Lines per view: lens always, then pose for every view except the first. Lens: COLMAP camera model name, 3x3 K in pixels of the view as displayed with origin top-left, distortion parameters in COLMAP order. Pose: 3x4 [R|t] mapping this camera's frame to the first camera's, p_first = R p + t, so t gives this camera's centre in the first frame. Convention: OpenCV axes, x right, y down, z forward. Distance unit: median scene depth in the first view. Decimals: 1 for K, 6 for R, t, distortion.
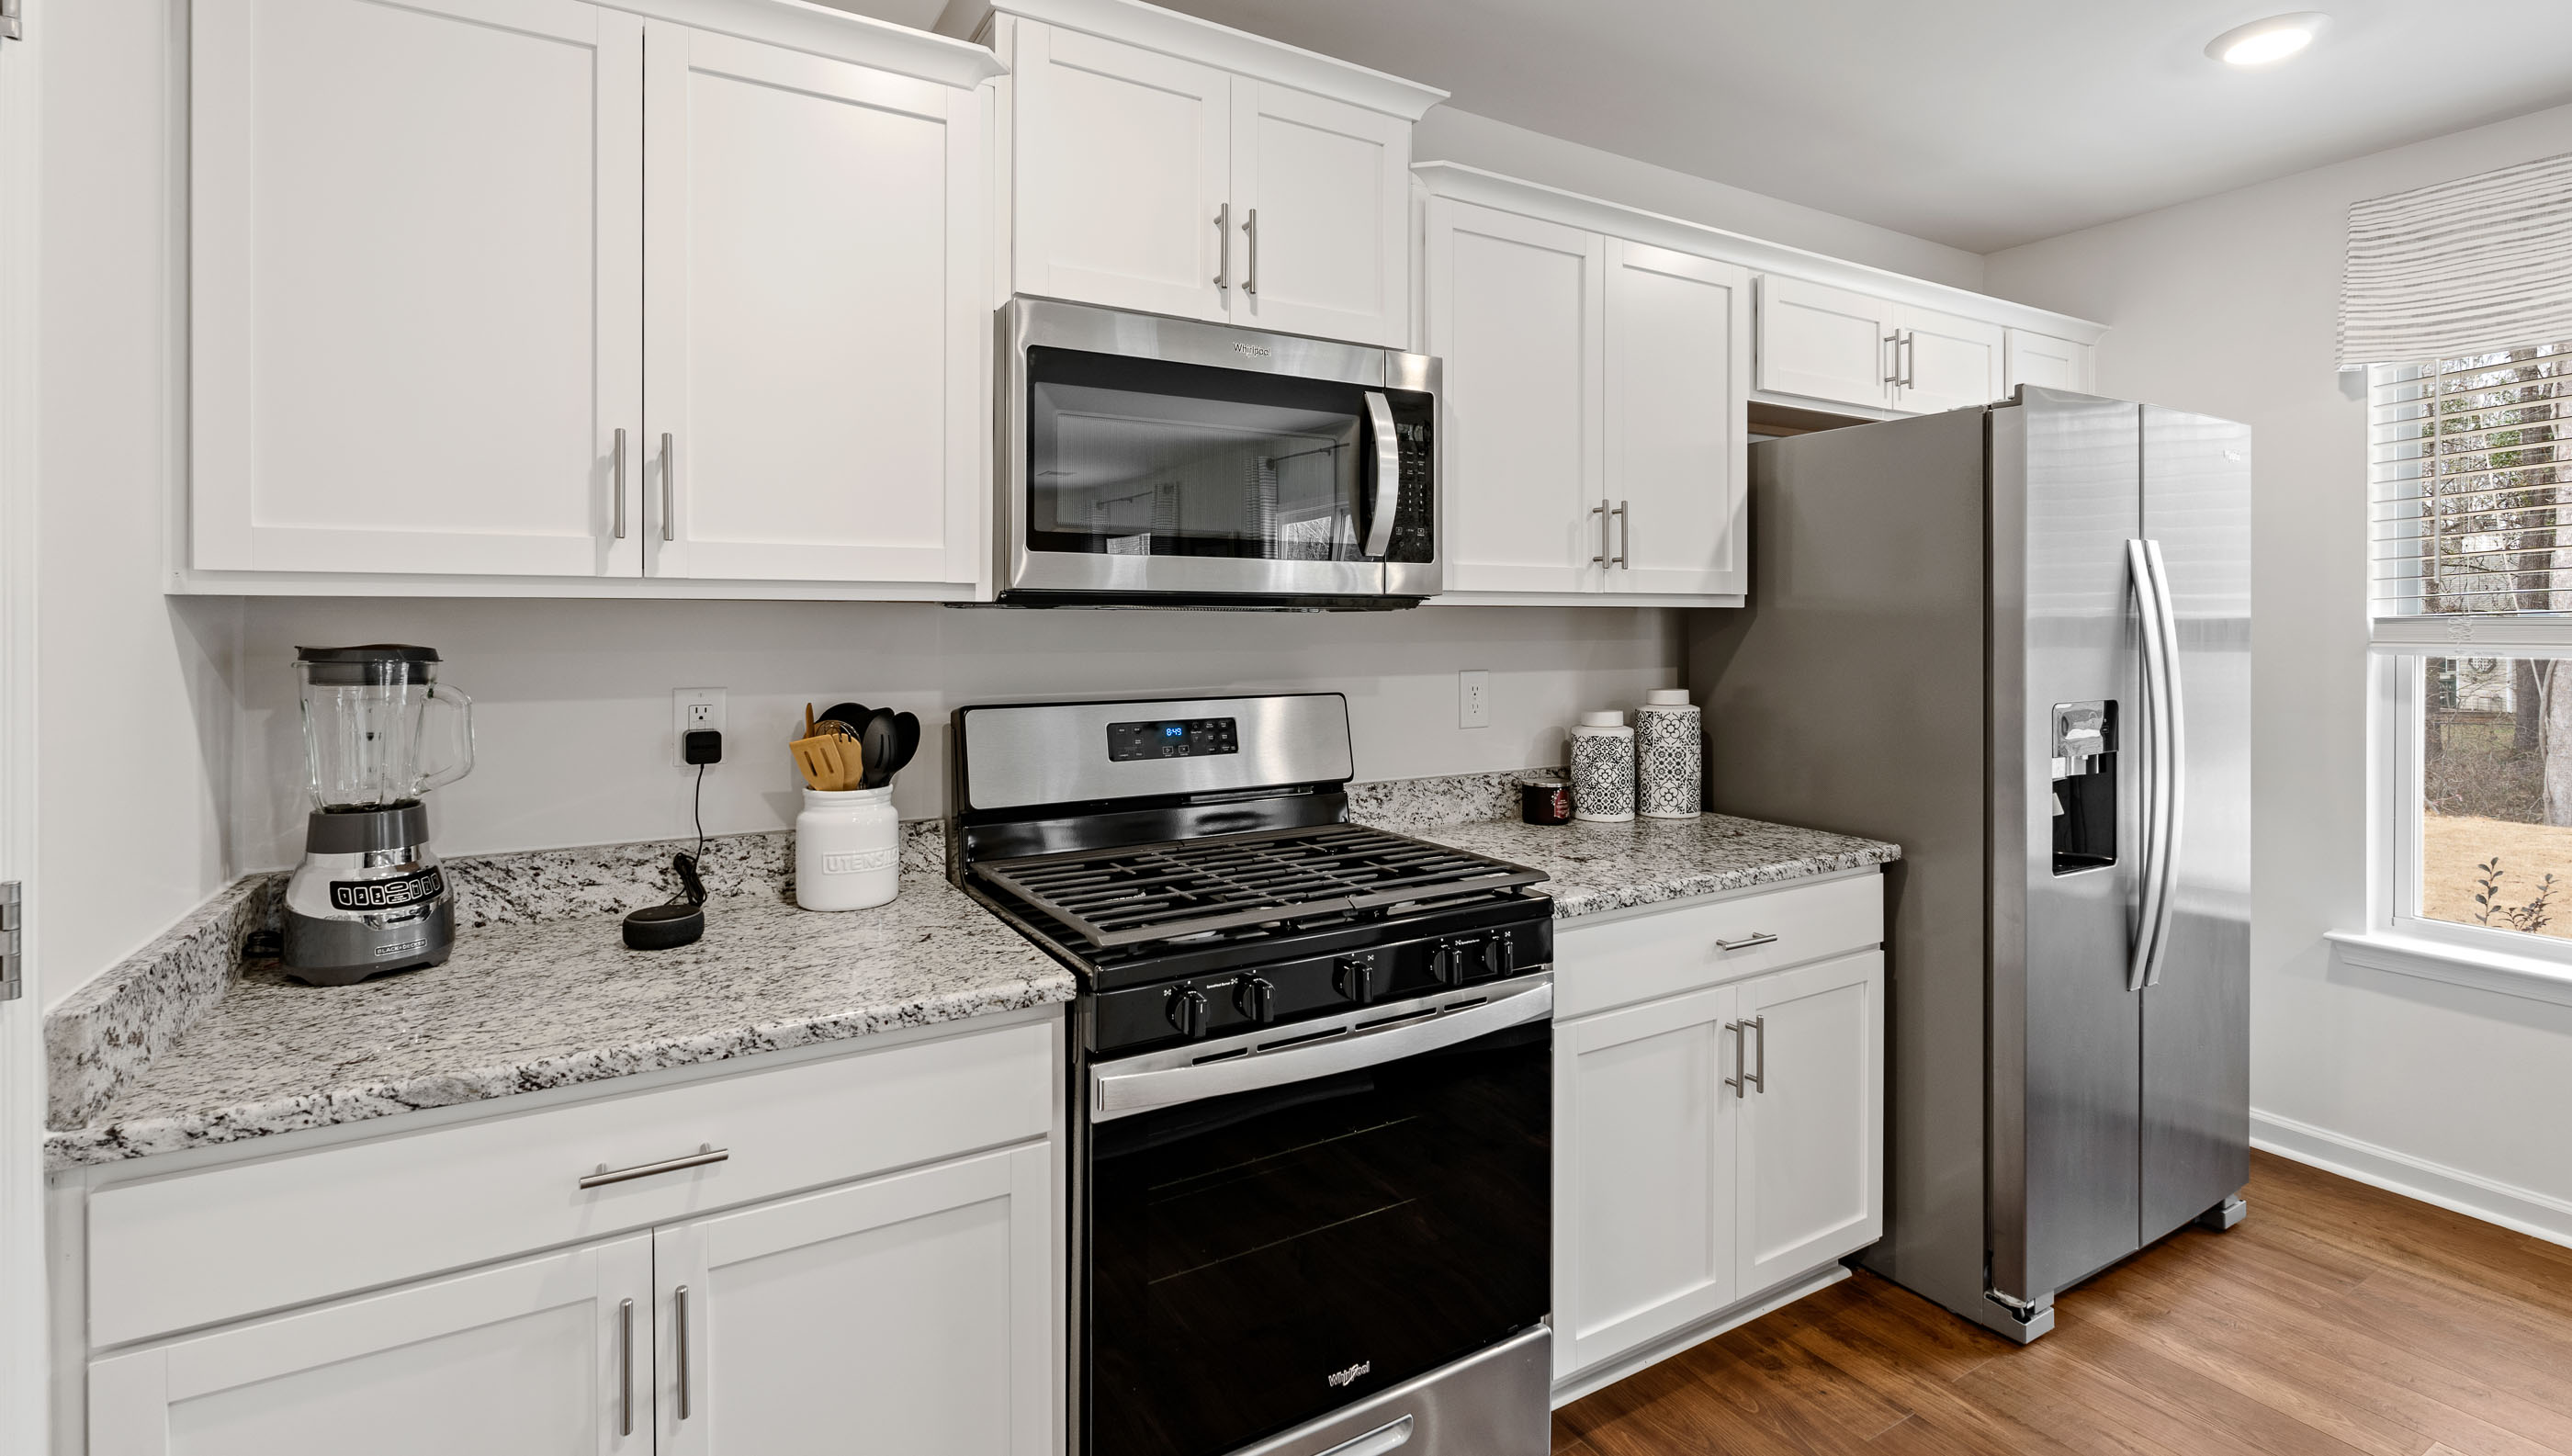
lens RADIAL K [[1180.3, 0, 1327.0], [0, 1180.3, 632.9], [0, 0, 1]] dist [-0.001633, 0.000170]
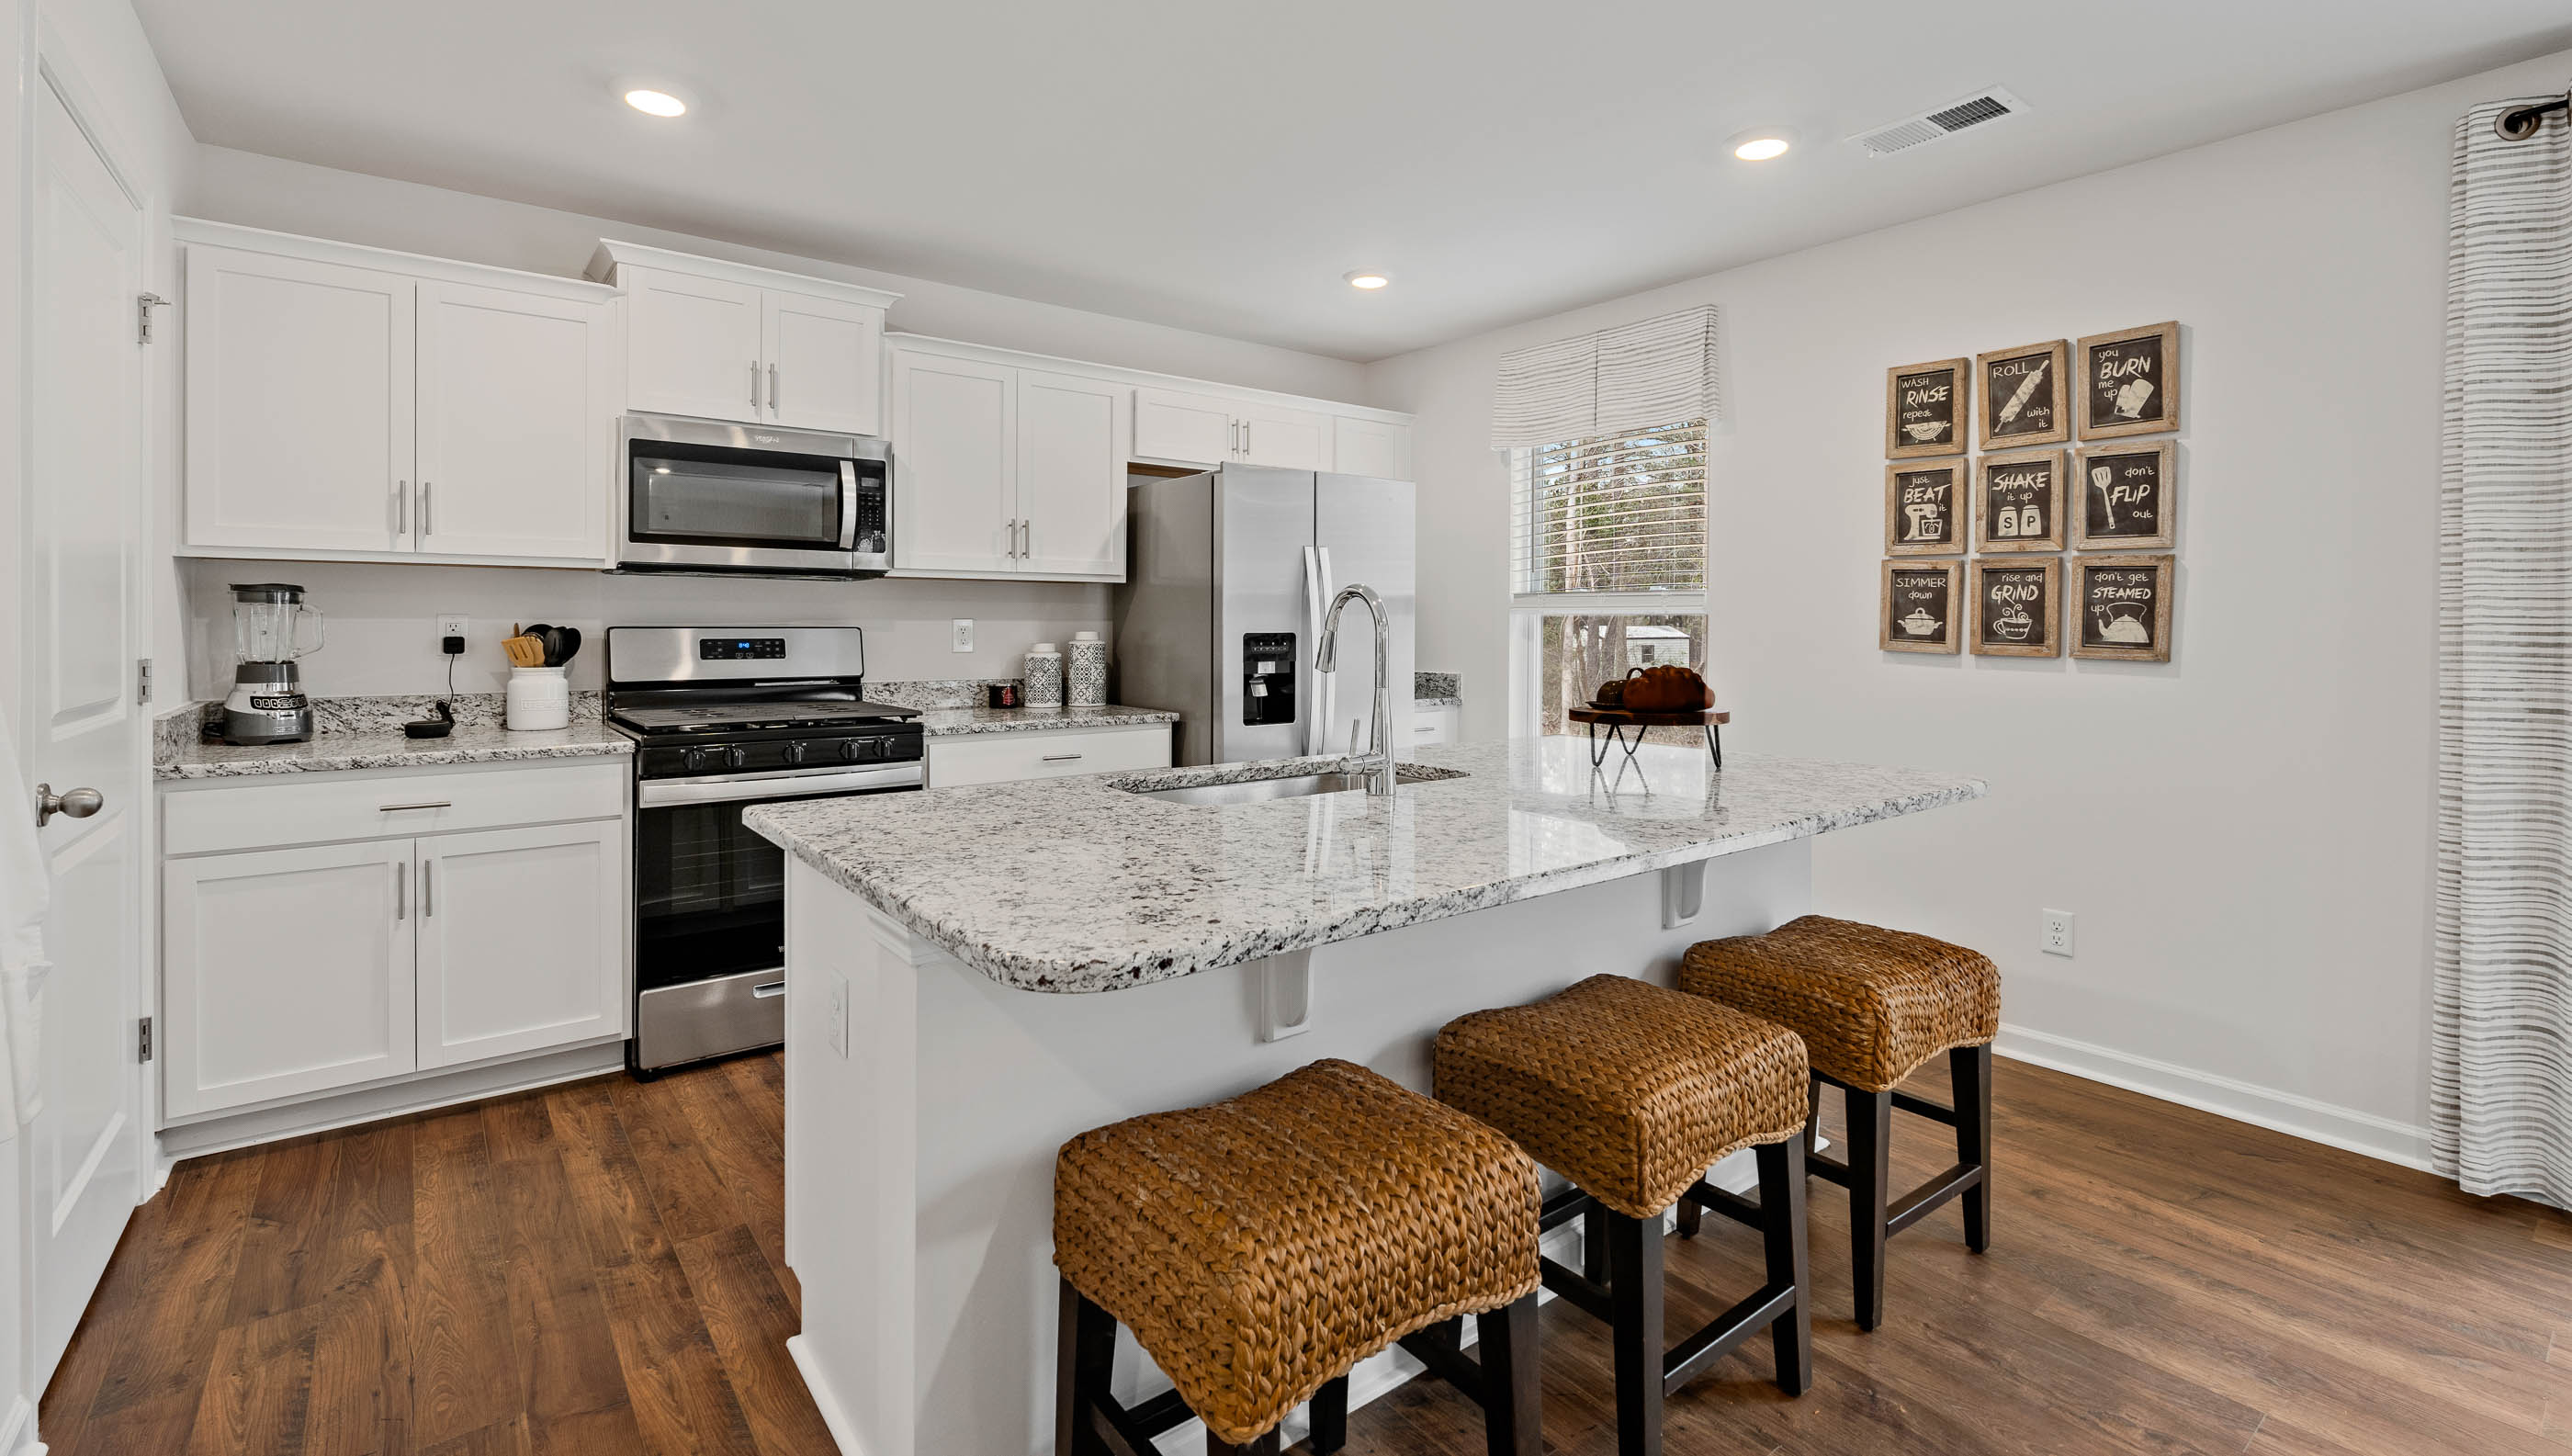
lens RADIAL K [[1108.0, 0, 1295.1], [0, 1108.0, 633.8], [0, 0, 1]] dist [-0.002394, -0.000171]
pose [[0.992645, 0.003119, 0.121023, 0.582971], [-0.003308, 0.999994, 0.001360, 0.071750], [-0.121018, -0.001750, 0.992649, -0.902973]]
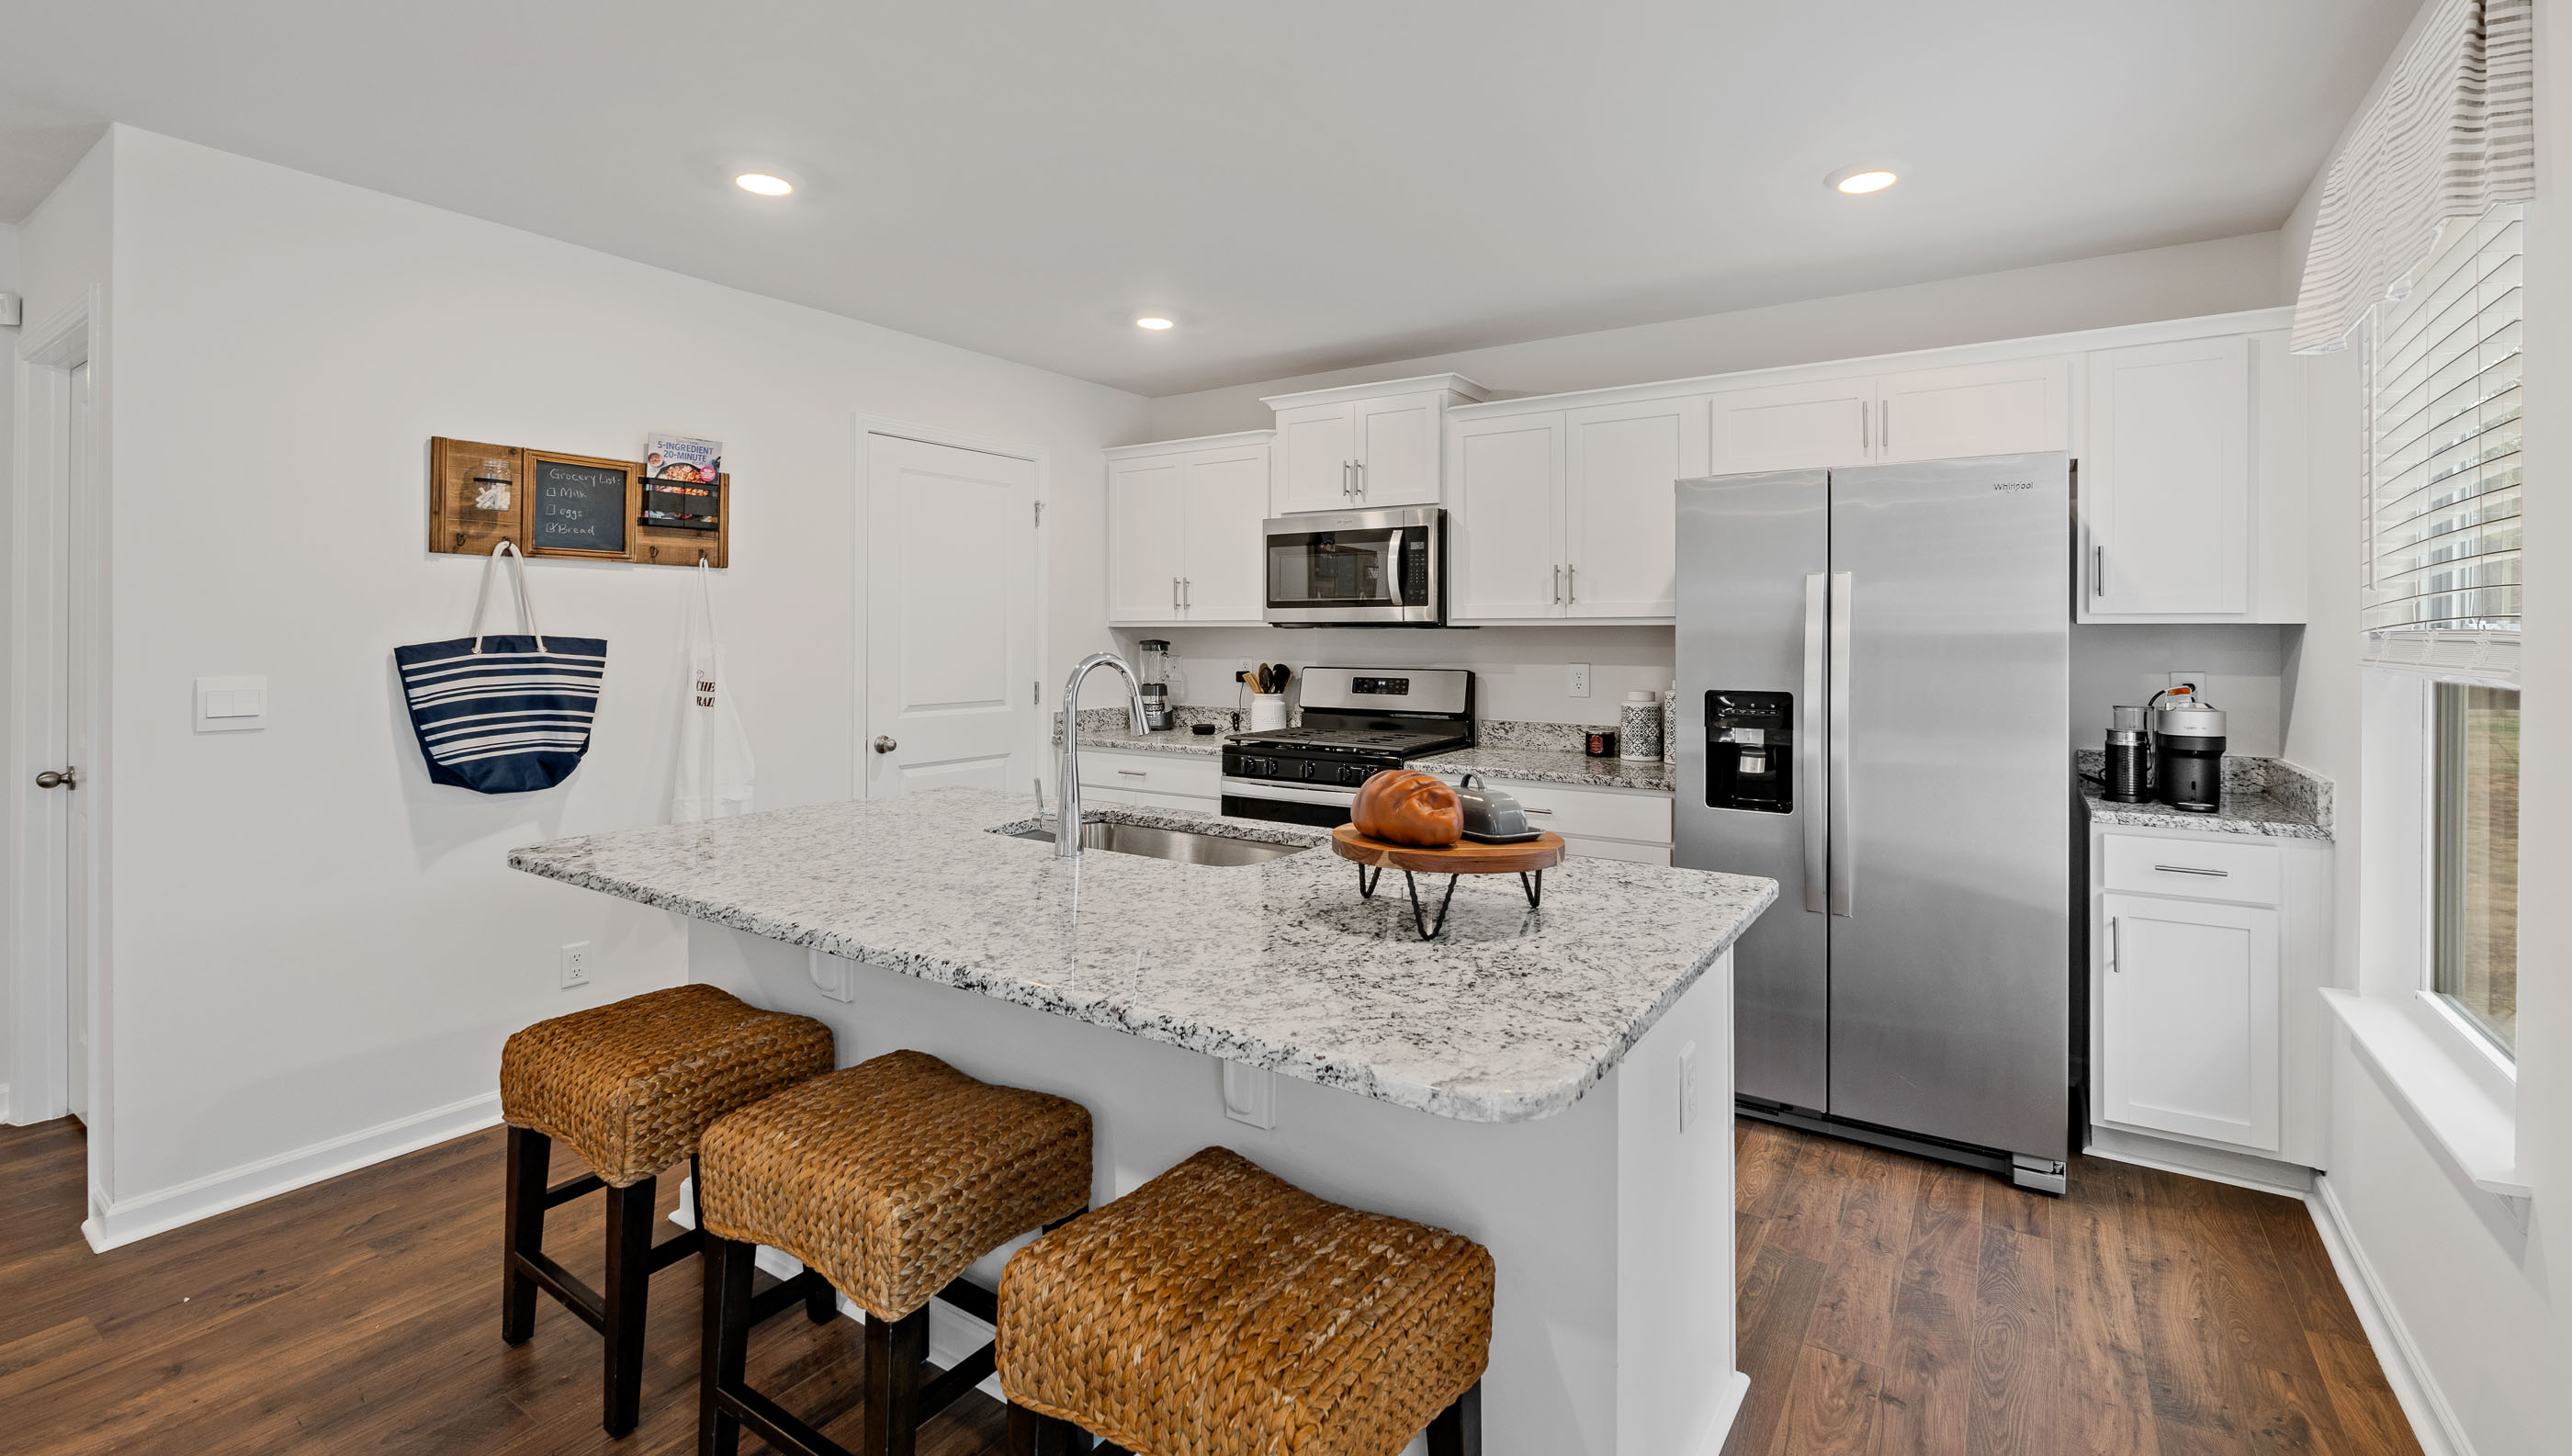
lens RADIAL K [[1108.0, 0, 1295.1], [0, 1108.0, 633.8], [0, 0, 1]] dist [-0.002394, -0.000171]
pose [[0.424958, -0.000154, -0.905213, 1.997563], [-0.008755, 0.999953, -0.004280, 0.000806], [0.905171, 0.009744, 0.424936, -0.054844]]
